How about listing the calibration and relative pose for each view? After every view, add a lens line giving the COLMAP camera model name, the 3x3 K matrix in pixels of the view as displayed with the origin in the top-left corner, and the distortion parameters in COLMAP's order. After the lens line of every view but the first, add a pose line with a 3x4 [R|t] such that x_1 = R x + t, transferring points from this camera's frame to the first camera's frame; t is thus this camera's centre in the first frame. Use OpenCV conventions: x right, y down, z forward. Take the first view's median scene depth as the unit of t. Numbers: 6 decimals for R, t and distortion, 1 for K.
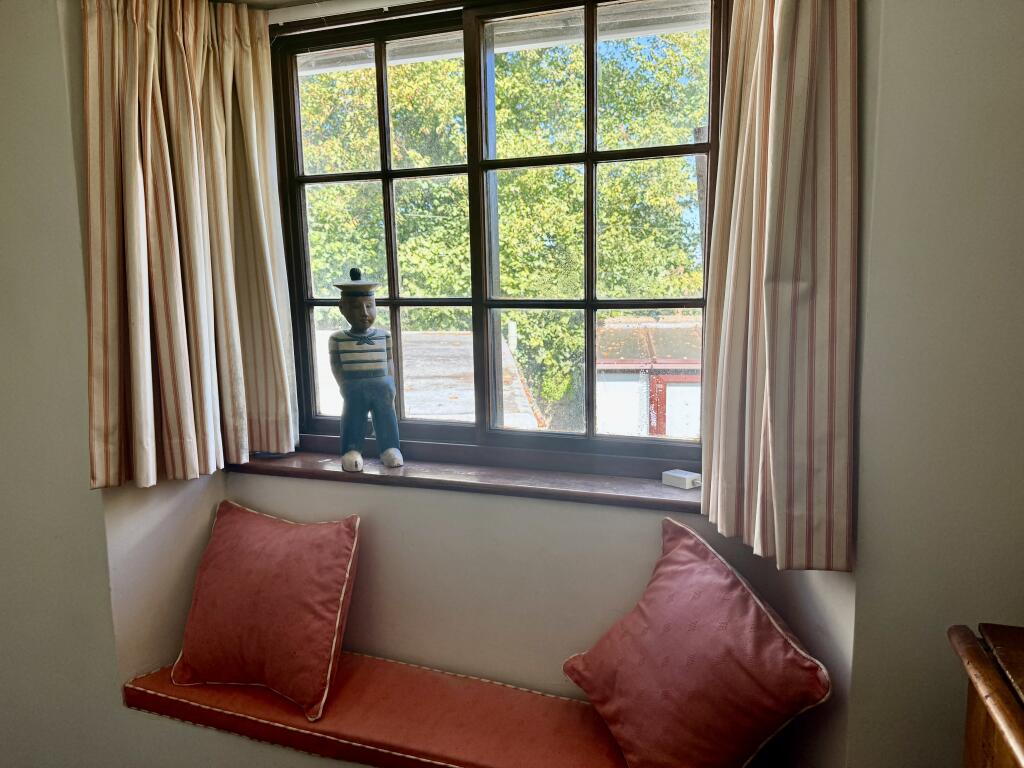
lens RADIAL K [[714.6, 0, 511.7], [0, 714.6, 377.8], [0, 0, 1]] dist [0.075372, -0.102721]
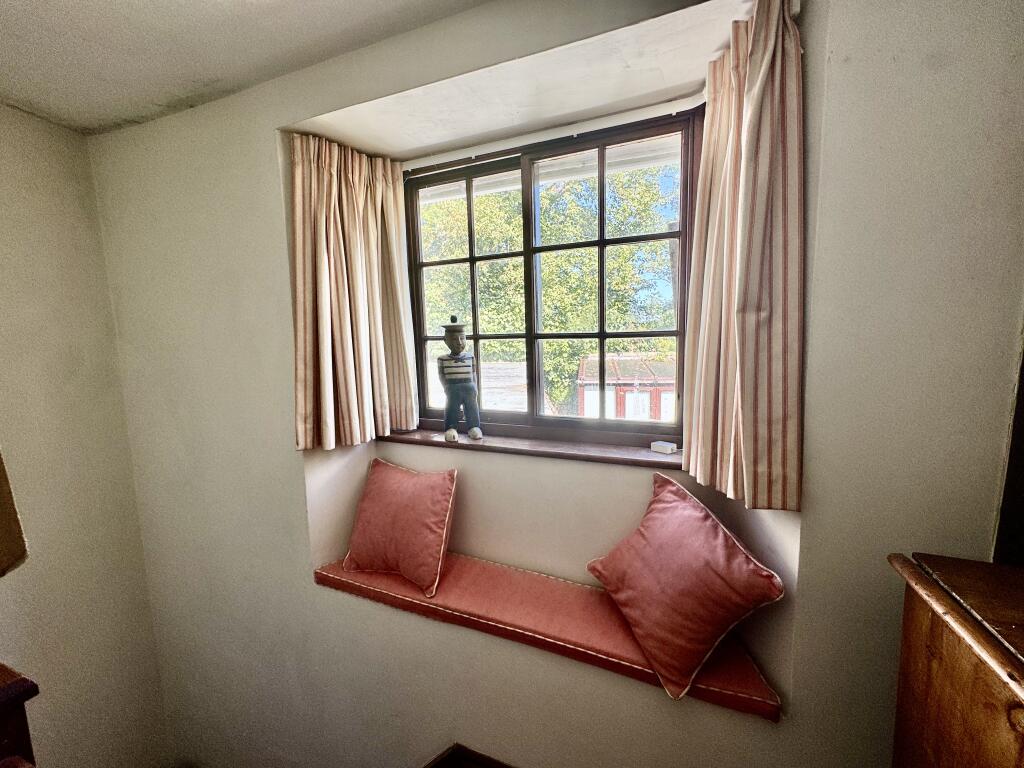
lens RADIAL K [[409.6, 0, 510.0], [0, 409.6, 381.0], [0, 0, 1]] dist [-0.000338, -0.000227]
pose [[0.998226, -0.004340, -0.059372, -0.039658], [0.003189, 0.999805, -0.019463, 0.014380], [0.059445, 0.019239, 0.998046, 0.095040]]
